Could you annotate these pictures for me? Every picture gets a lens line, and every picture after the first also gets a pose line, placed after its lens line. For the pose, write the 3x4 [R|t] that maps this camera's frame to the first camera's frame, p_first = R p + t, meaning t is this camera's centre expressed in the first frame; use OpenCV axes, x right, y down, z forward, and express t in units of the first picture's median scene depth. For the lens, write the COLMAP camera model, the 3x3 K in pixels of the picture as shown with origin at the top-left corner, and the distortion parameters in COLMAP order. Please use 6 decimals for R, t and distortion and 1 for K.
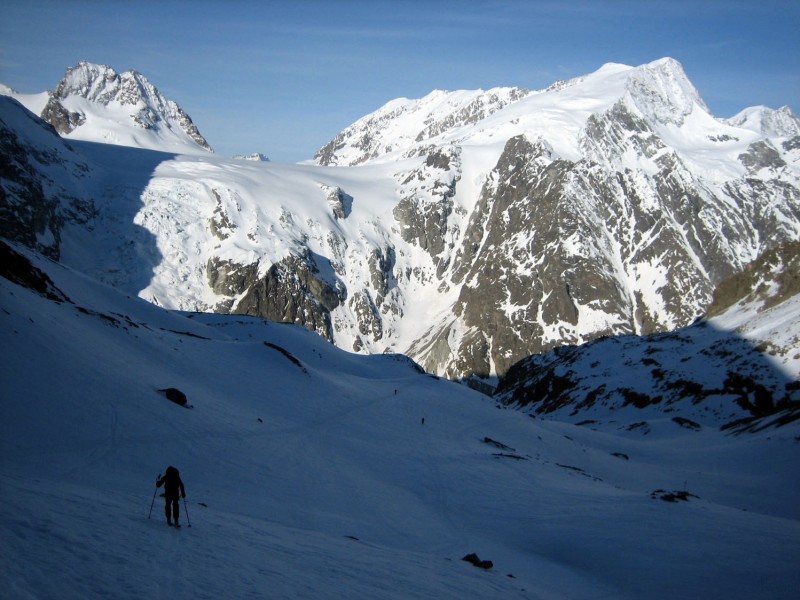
lens RADIAL K [[648.9, 0, 400.0], [0, 648.9, 300.0], [0, 0, 1]] dist [-0.060710, 0.005863]
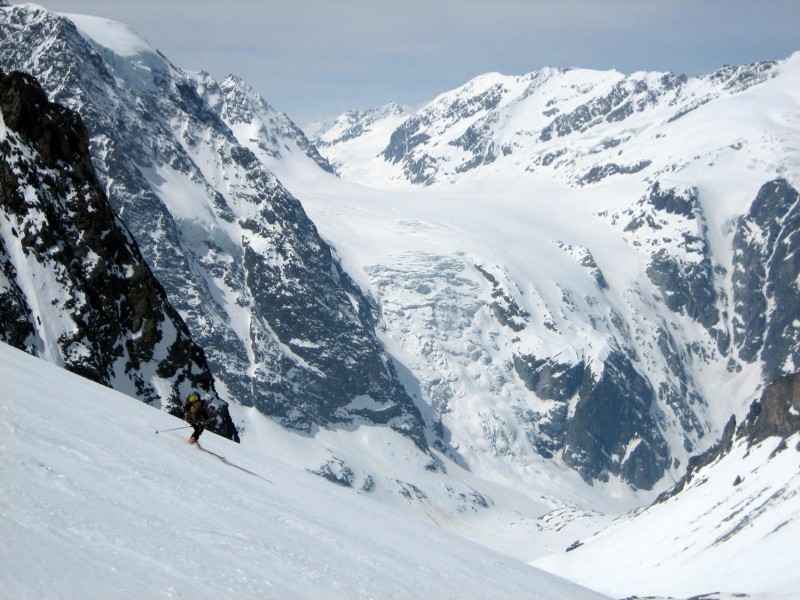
lens RADIAL K [[920.4, 0, 400.0], [0, 920.4, 300.0], [0, 0, 1]] dist [-0.033372, -0.011767]
pose [[0.996247, -0.038010, 0.077764, -0.450336], [0.036882, 0.999193, 0.015881, -0.136897], [-0.078305, -0.012954, 0.996845, -0.207045]]
